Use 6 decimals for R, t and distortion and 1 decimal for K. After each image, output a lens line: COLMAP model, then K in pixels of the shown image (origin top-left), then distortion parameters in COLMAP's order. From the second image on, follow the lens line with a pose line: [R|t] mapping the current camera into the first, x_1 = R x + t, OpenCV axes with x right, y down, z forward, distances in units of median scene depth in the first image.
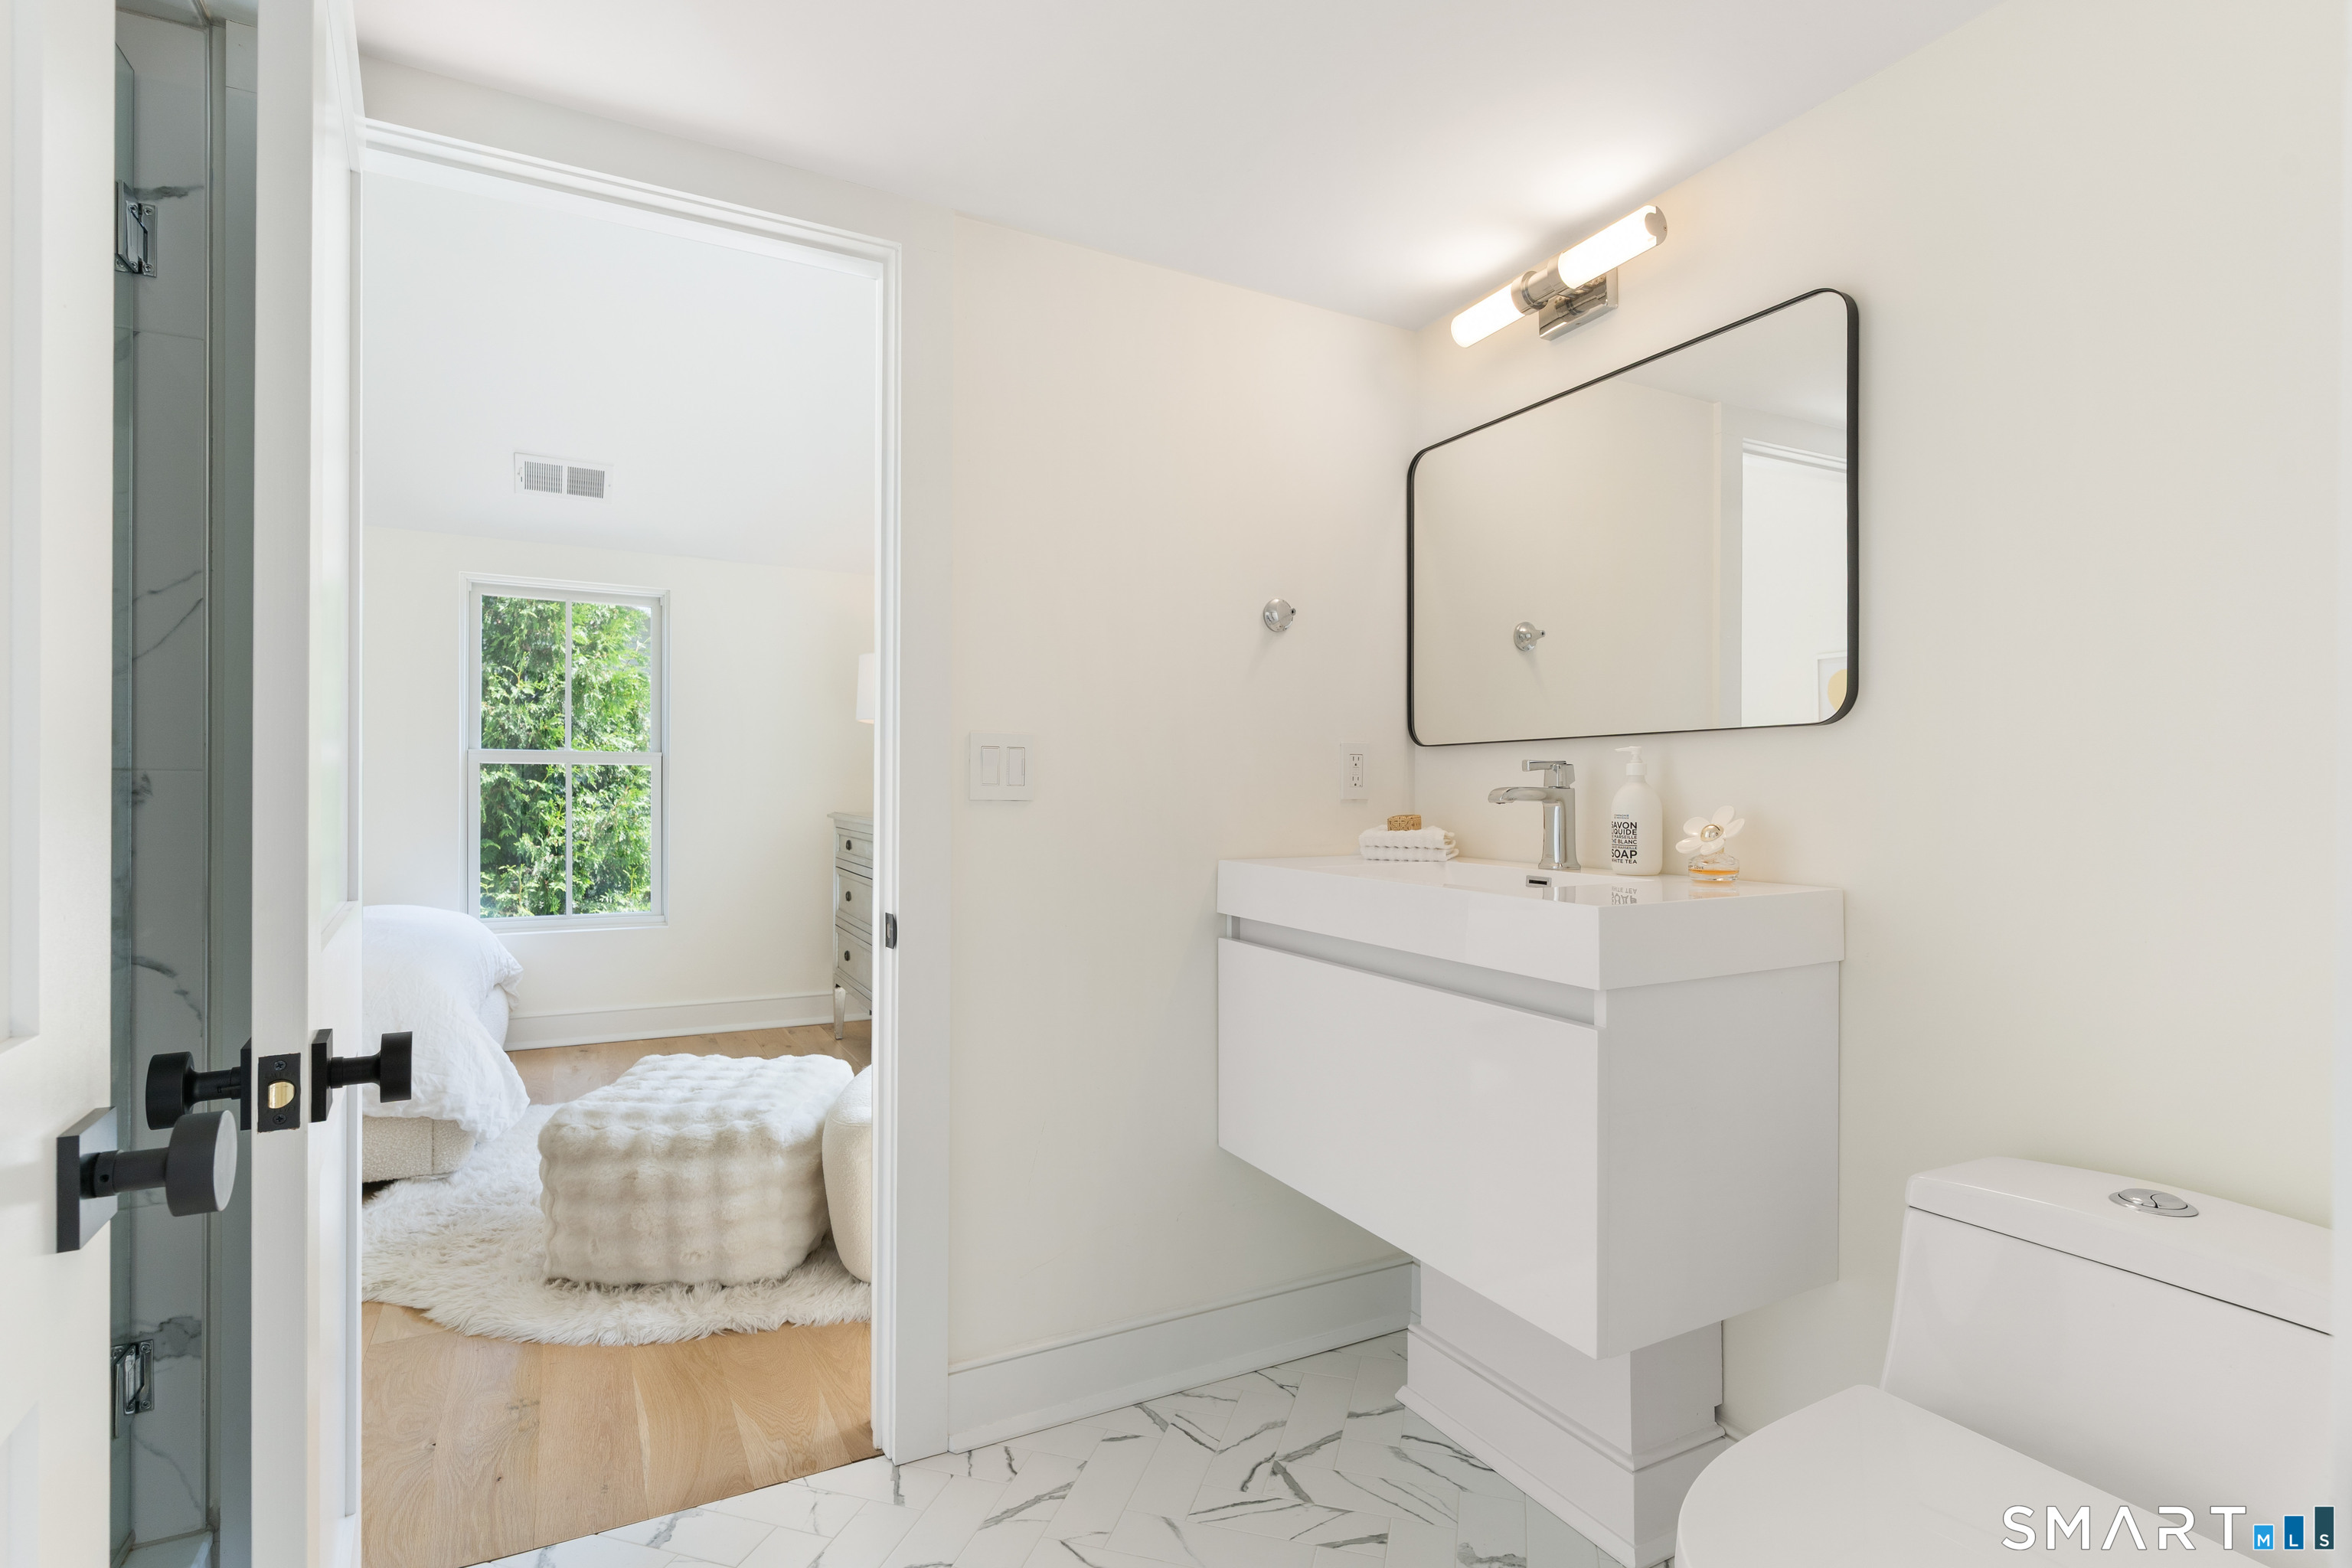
lens RADIAL K [[1129.2, 0, 1176.0], [0, 1129.2, 784.0], [0, 0, 1]] dist [0.000385, -0.000056]
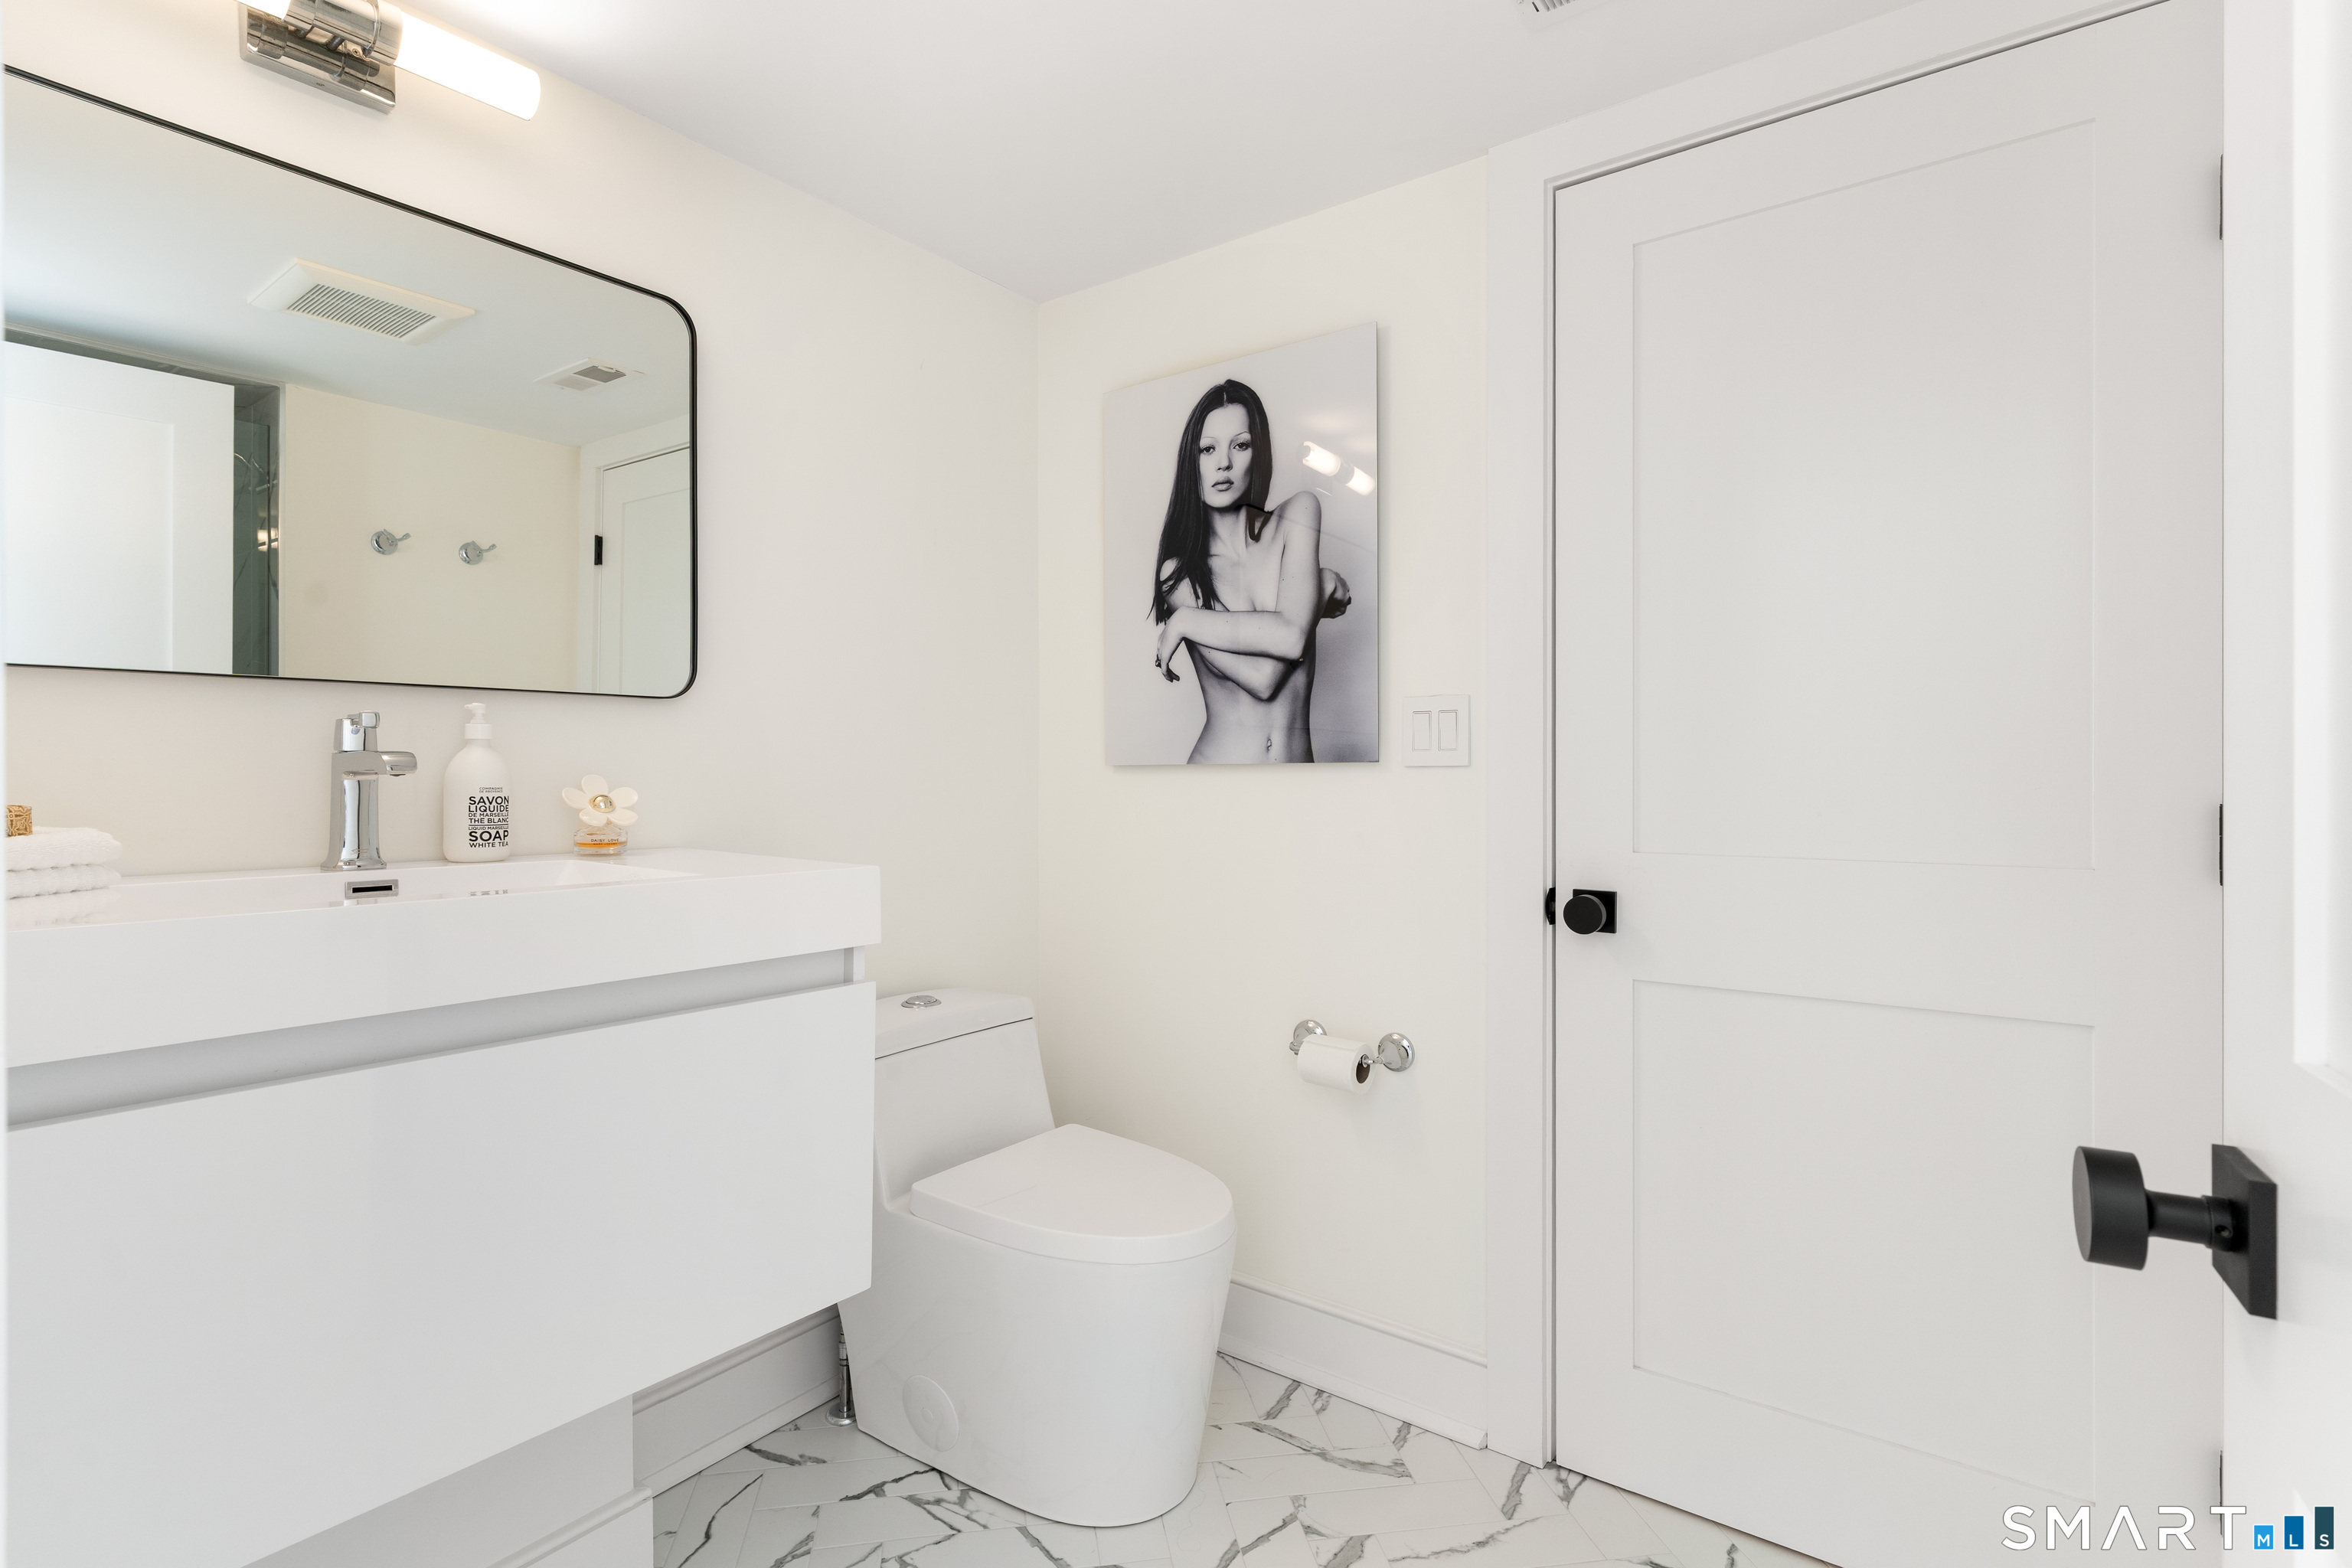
lens RADIAL K [[1129.2, 0, 1176.0], [0, 1129.2, 784.0], [0, 0, 1]] dist [0.000385, -0.000056]
pose [[-0.427788, -0.008178, 0.903842, -0.561039], [-0.005437, 0.999964, 0.006474, 0.016723], [-0.903863, -0.002145, -0.427817, 0.903928]]
